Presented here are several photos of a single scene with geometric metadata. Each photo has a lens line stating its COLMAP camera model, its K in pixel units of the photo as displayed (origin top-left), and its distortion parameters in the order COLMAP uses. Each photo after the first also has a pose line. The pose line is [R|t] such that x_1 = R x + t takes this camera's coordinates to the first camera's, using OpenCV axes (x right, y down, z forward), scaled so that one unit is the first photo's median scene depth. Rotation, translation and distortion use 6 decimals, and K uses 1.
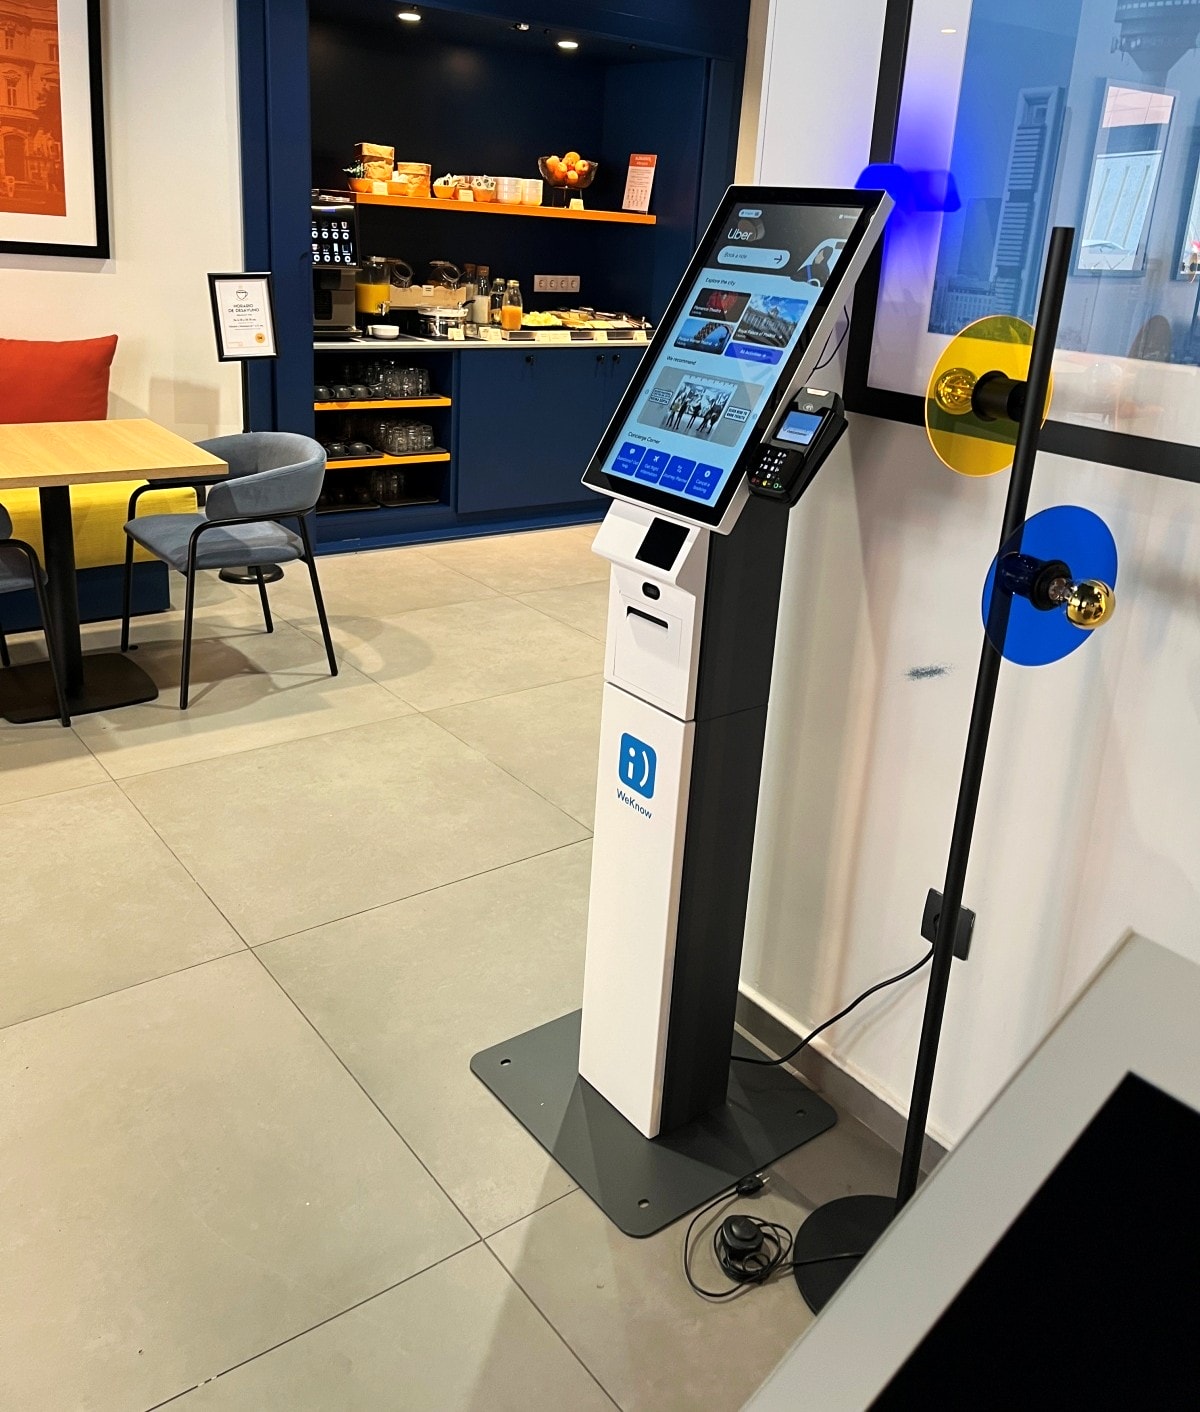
lens RADIAL K [[1185.8, 0, 603.2], [0, 1185.8, 704.0], [0, 0, 1]] dist [-0.001061, -0.002985]
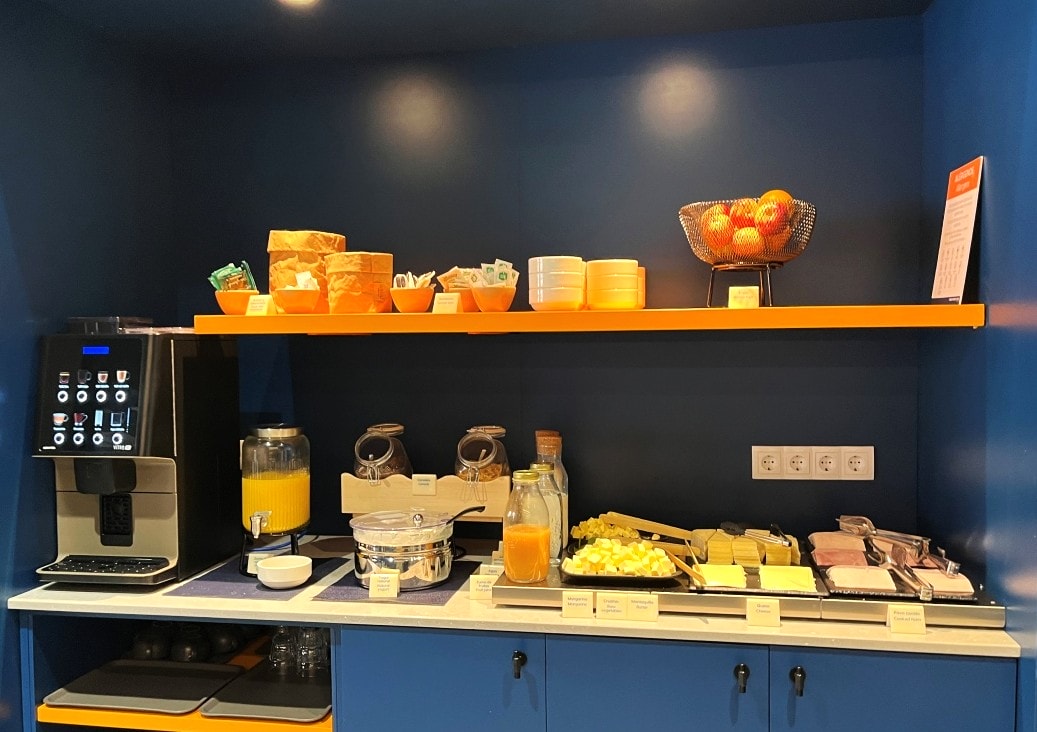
lens RADIAL K [[999.6, 0, 518.7], [0, 999.6, 372.3], [0, 0, 1]] dist [0.058342, 0.000000]
pose [[0.663245, -0.039500, -0.747359, 0.208209], [-0.231638, 0.938736, -0.255183, -0.311420], [0.711653, 0.342365, 0.613463, 0.796085]]
